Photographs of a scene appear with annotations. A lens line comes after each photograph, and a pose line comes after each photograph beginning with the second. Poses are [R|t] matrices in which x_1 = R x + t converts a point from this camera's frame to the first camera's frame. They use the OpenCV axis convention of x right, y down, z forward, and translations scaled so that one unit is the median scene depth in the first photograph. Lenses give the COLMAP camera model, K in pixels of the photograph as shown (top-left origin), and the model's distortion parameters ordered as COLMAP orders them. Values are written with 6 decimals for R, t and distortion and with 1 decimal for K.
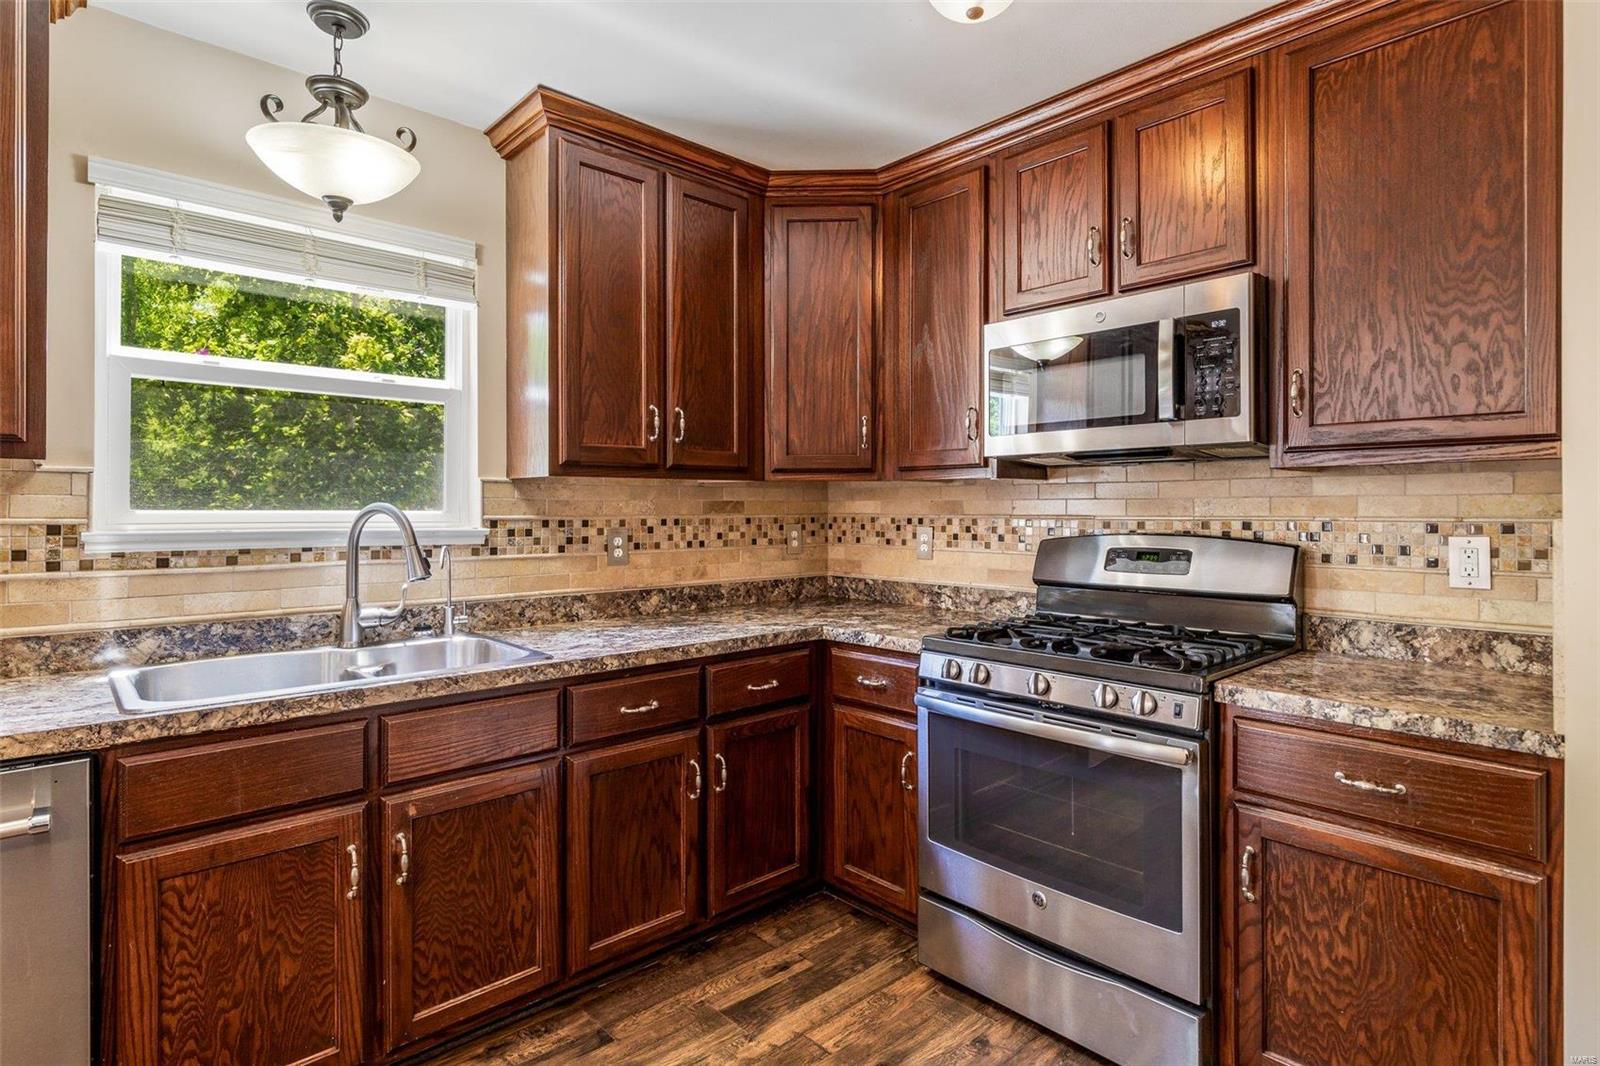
lens RADIAL K [[815.3, 0, 808.1], [0, 815.3, 507.8], [0, 0, 1]] dist [-0.001379, 0.000443]
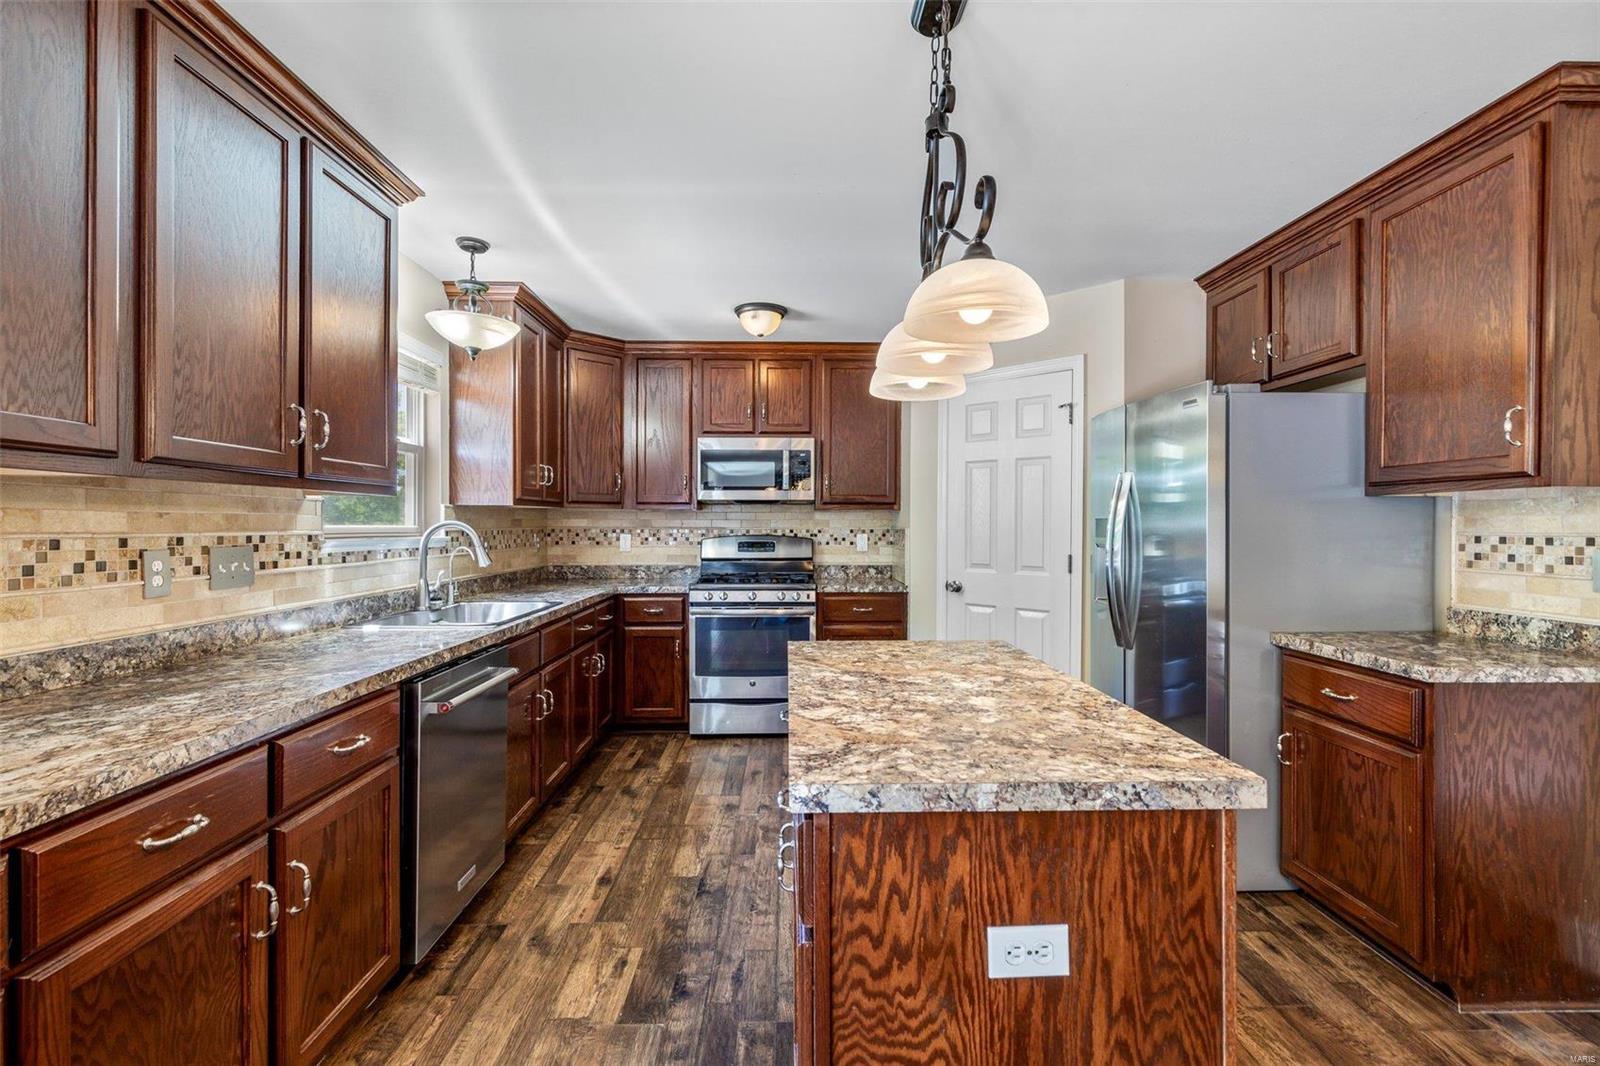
lens RADIAL K [[710.7, 0, 796.8], [0, 710.7, 531.5], [0, 0, 1]] dist [0.003107, -0.000295]
pose [[0.670693, -0.006968, 0.741702, -1.116464], [-0.002856, 0.999924, 0.011977, -0.003574], [-0.741729, -0.010151, 0.670622, -0.490759]]
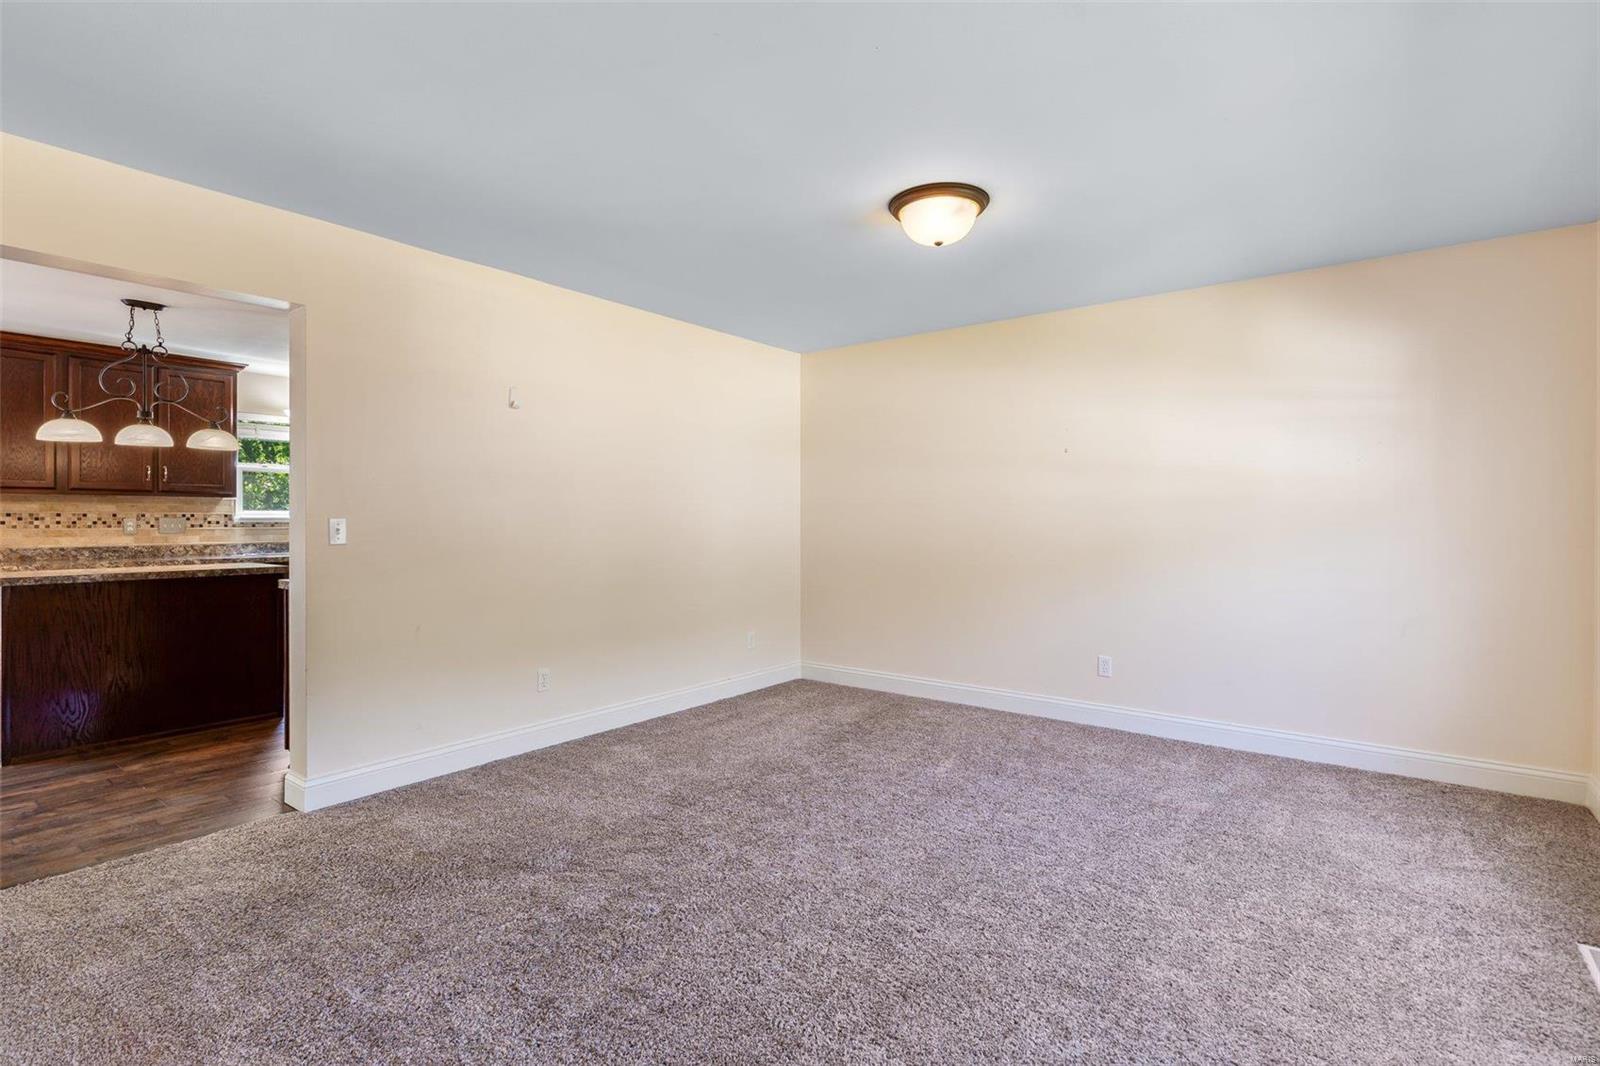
lens RADIAL K [[756.4, 0, 796.8], [0, 756.4, 520.3], [0, 0, 1]] dist [0.003359, 0.001237]
pose [[0.985335, -0.002950, 0.170605, 0.873941], [0.002309, 0.999990, 0.003955, 0.034170], [-0.170615, -0.003503, 0.985332, -2.392450]]
